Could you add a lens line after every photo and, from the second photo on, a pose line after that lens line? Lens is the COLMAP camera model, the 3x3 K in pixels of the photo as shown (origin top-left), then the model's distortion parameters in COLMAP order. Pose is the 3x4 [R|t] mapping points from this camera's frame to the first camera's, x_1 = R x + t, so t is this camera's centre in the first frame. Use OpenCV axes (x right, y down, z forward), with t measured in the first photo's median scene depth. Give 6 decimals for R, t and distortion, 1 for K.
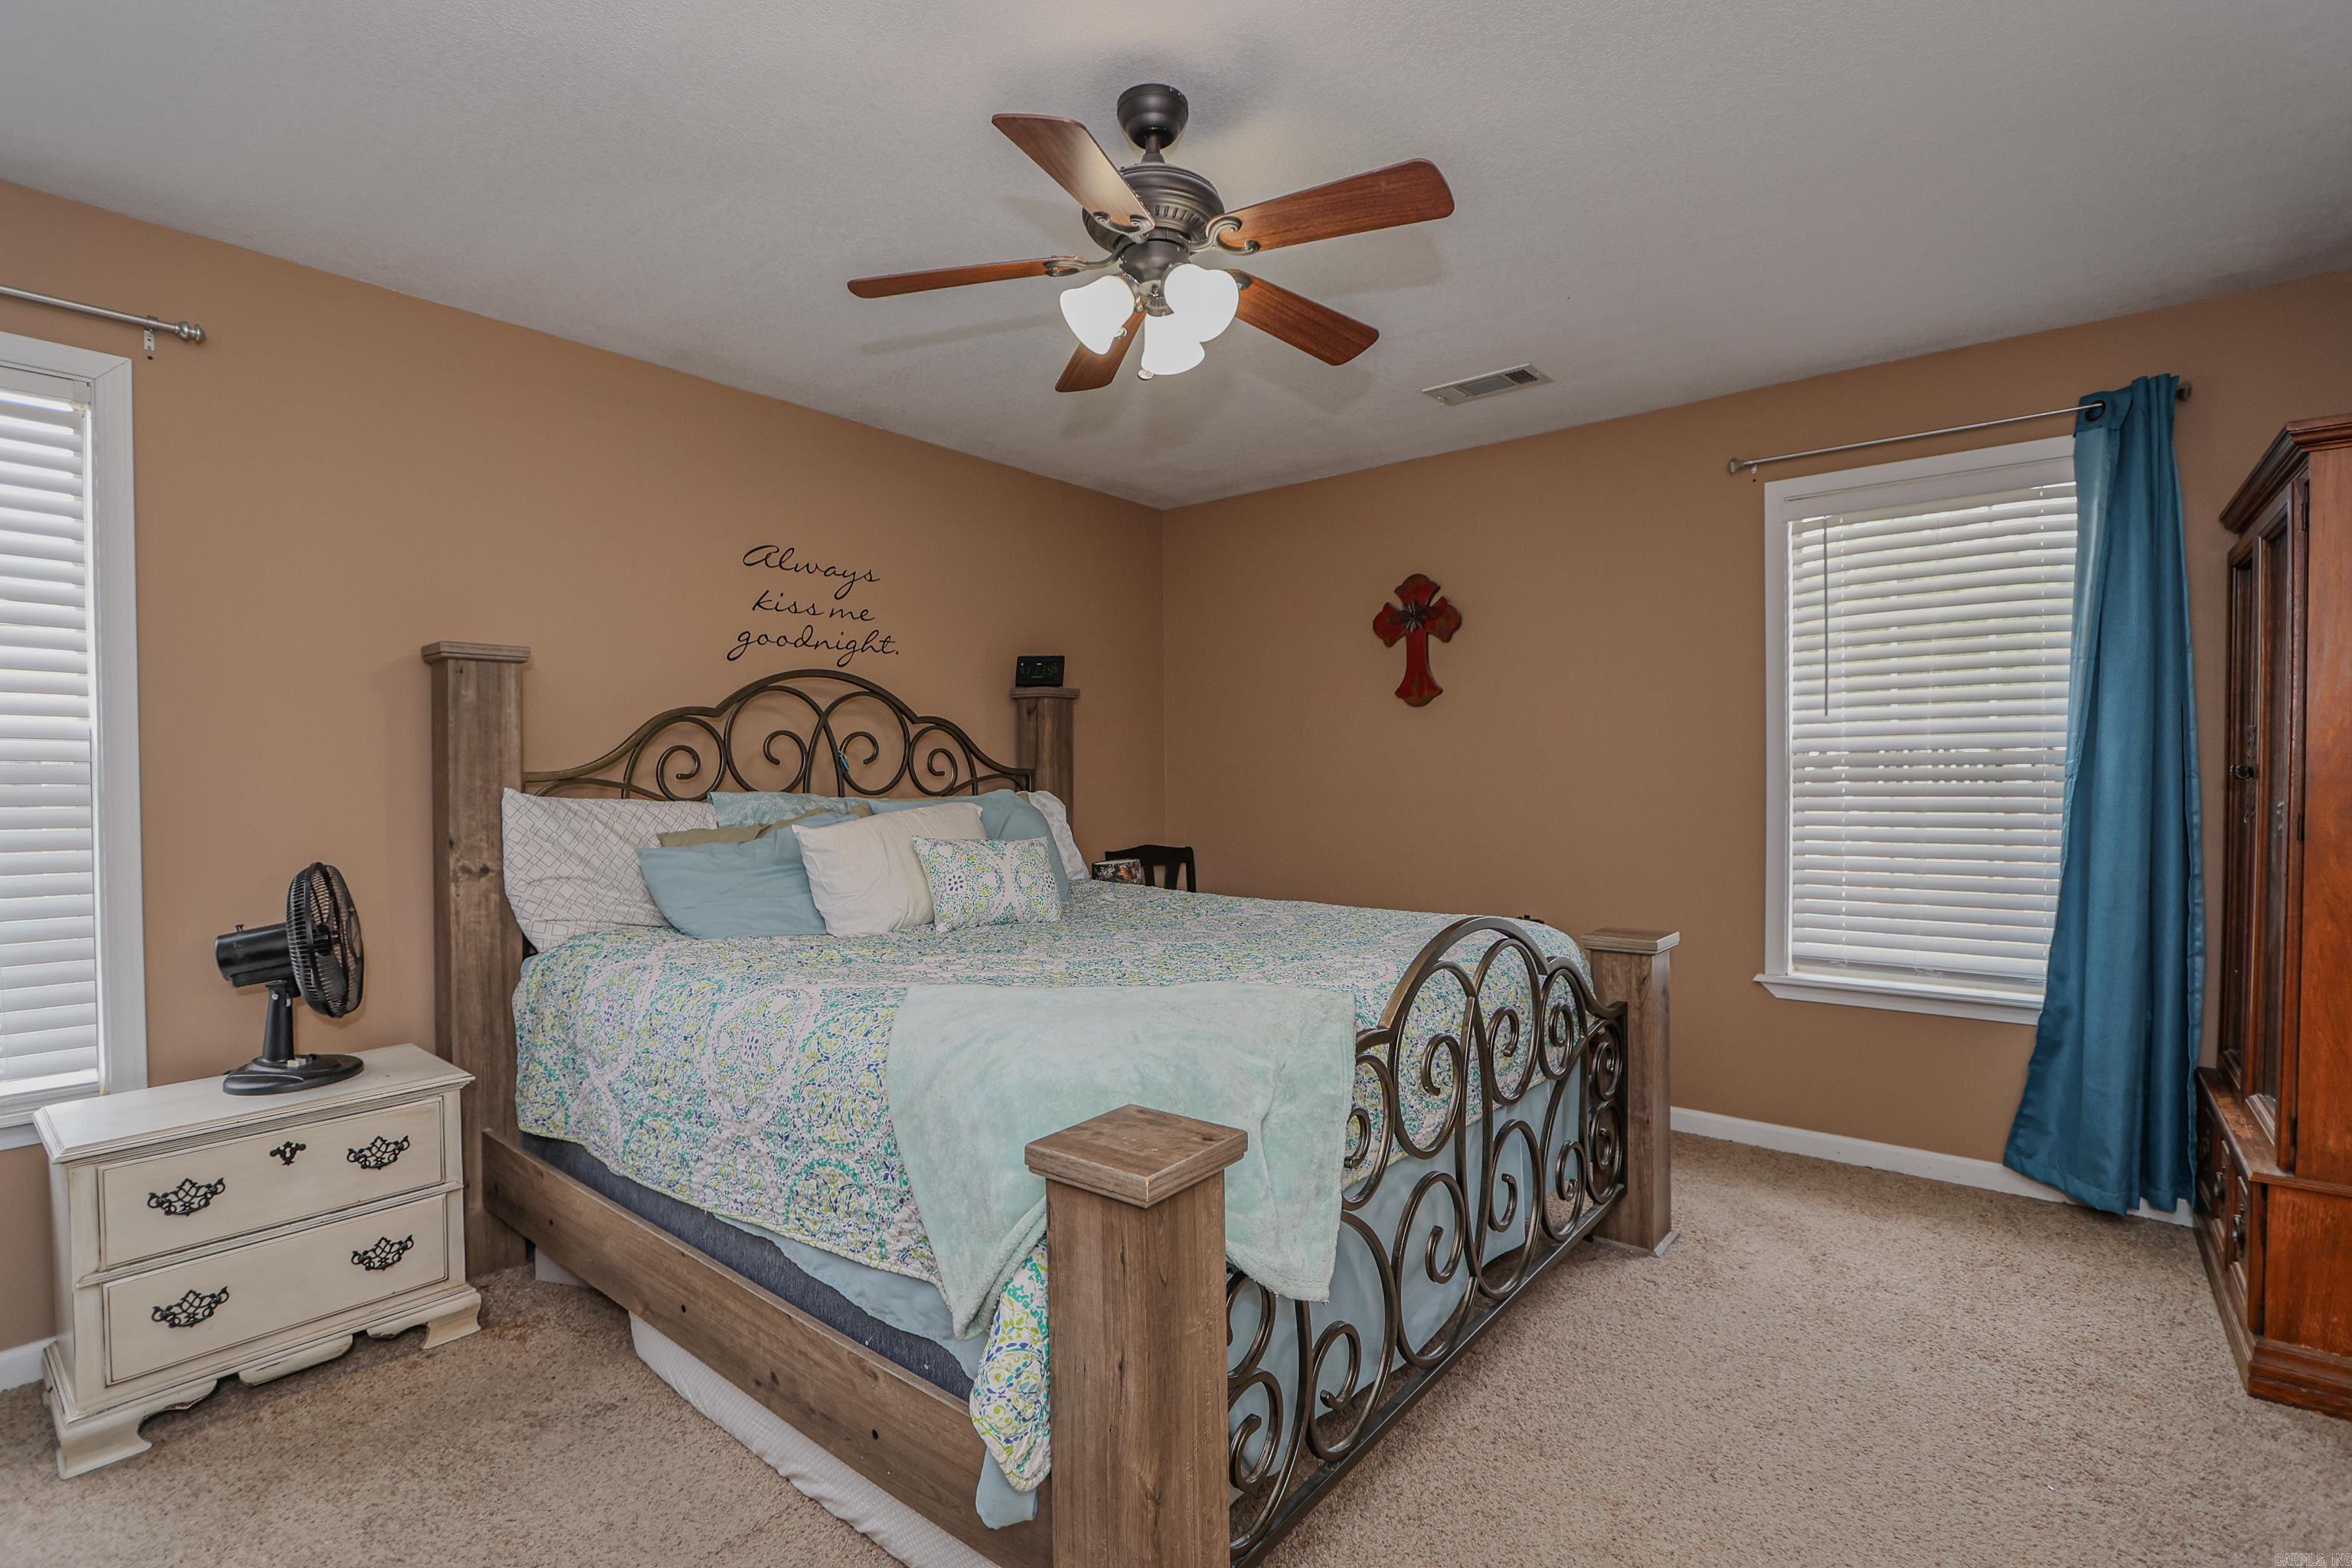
lens RADIAL K [[1072.4, 0, 1176.0], [0, 1072.4, 784.0], [0, 0, 1]] dist [-0.010847, 0.000013]
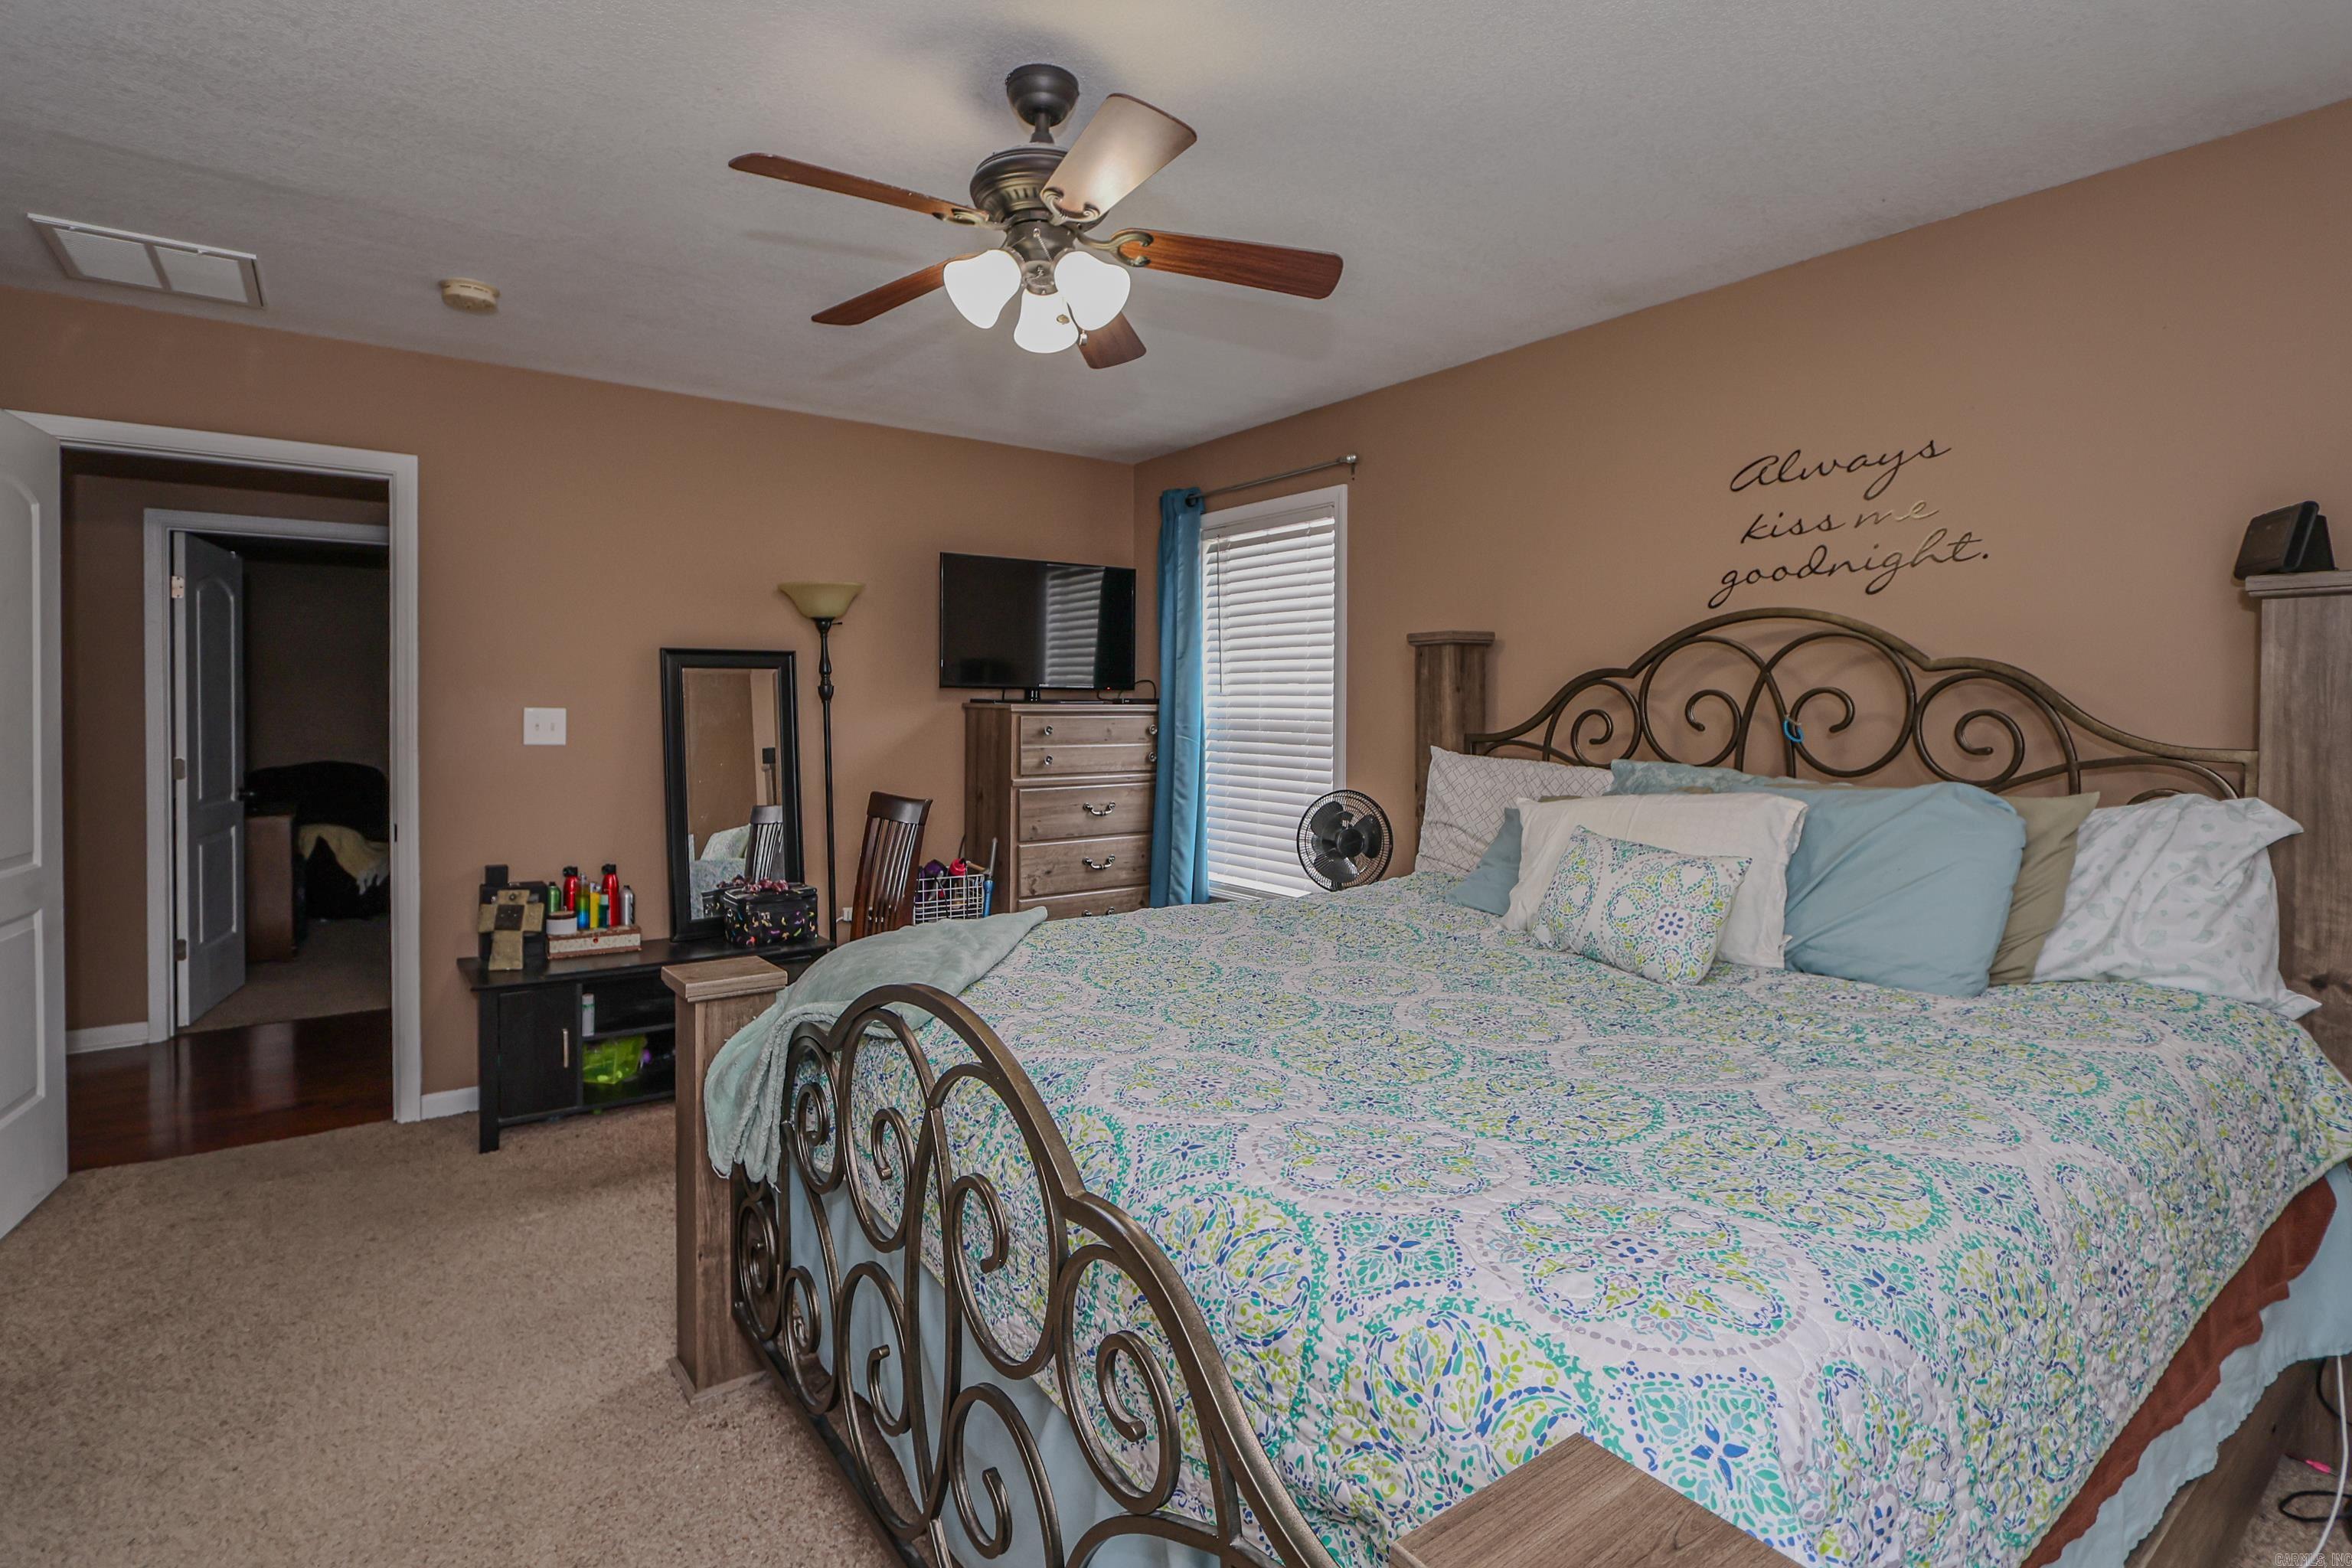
lens RADIAL K [[1126.4, 0, 1176.8], [0, 1126.4, 720.6], [0, 0, 1]] dist [-0.001751, -0.000057]
pose [[-0.232675, 0.010877, -0.972494, 0.549498], [-0.021390, 0.999638, 0.016298, -0.030515], [0.972319, 0.024594, -0.232359, 0.778139]]
